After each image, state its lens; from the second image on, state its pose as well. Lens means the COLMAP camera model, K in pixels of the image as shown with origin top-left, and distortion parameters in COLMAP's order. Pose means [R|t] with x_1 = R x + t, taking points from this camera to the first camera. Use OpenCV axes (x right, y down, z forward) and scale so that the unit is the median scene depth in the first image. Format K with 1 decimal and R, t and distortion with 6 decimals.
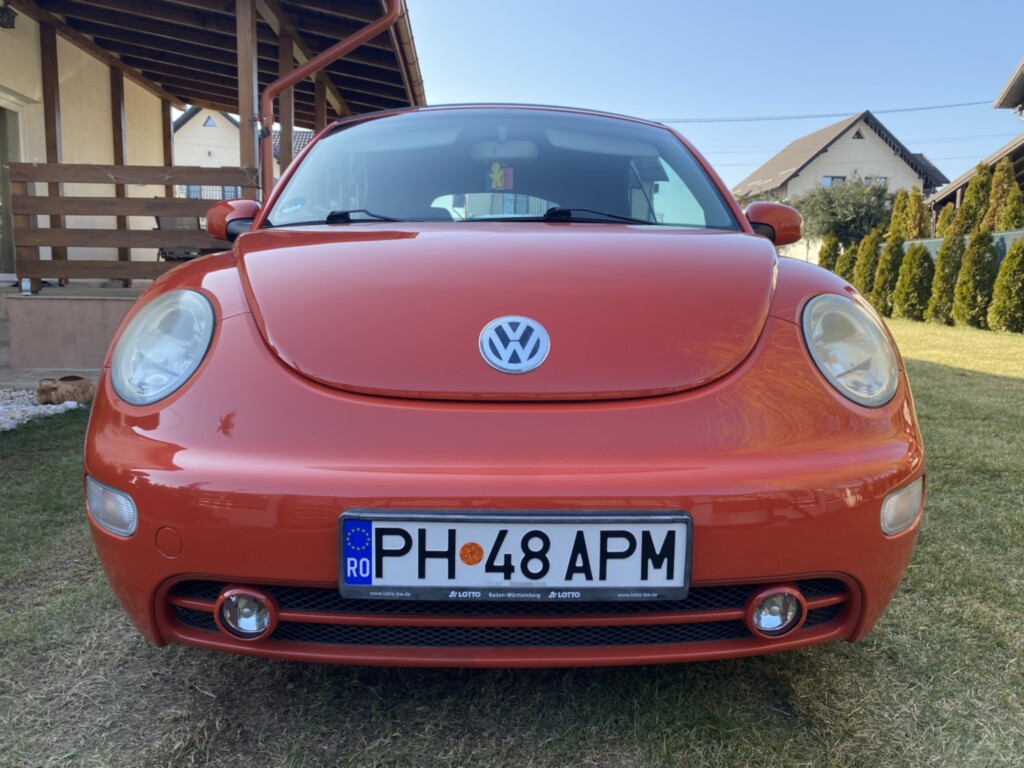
lens RADIAL K [[792.9, 0, 512.0], [0, 792.9, 384.0], [0, 0, 1]] dist [-0.003525, -0.003419]
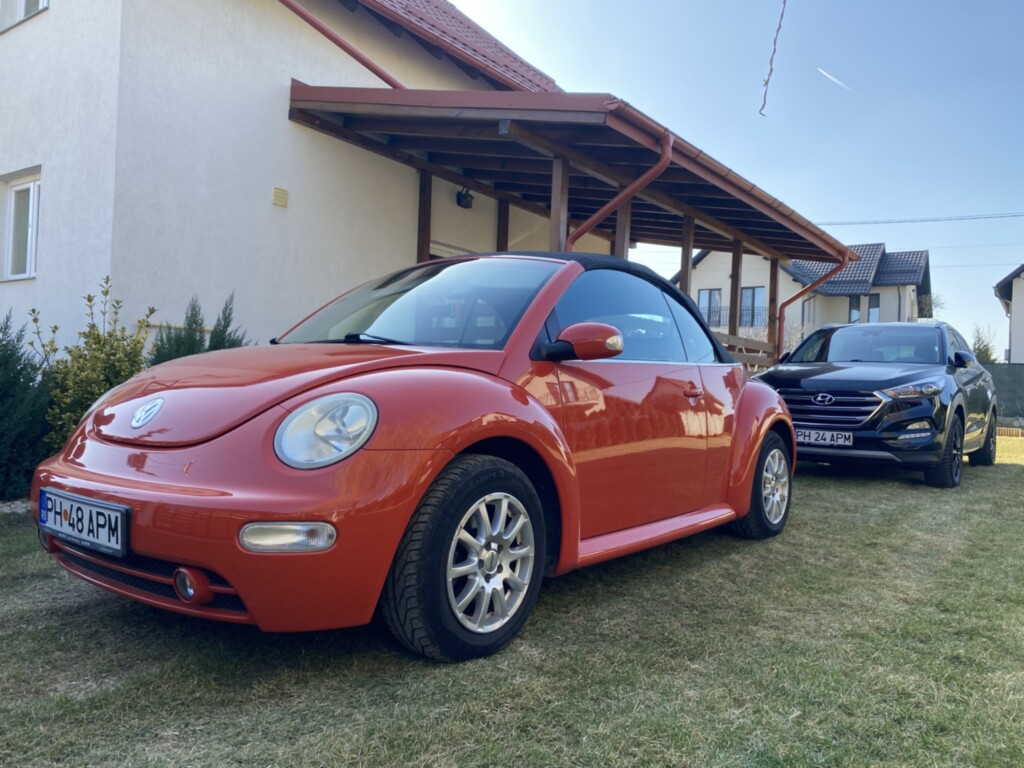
lens RADIAL K [[773.9, 0, 512.0], [0, 773.9, 384.0], [0, 0, 1]] dist [0.001729, 0.000236]
pose [[0.779784, 0.013944, -0.625893, 1.985189], [-0.098702, 0.989987, -0.100916, -0.021860], [0.618219, 0.140470, 0.773352, 0.155624]]
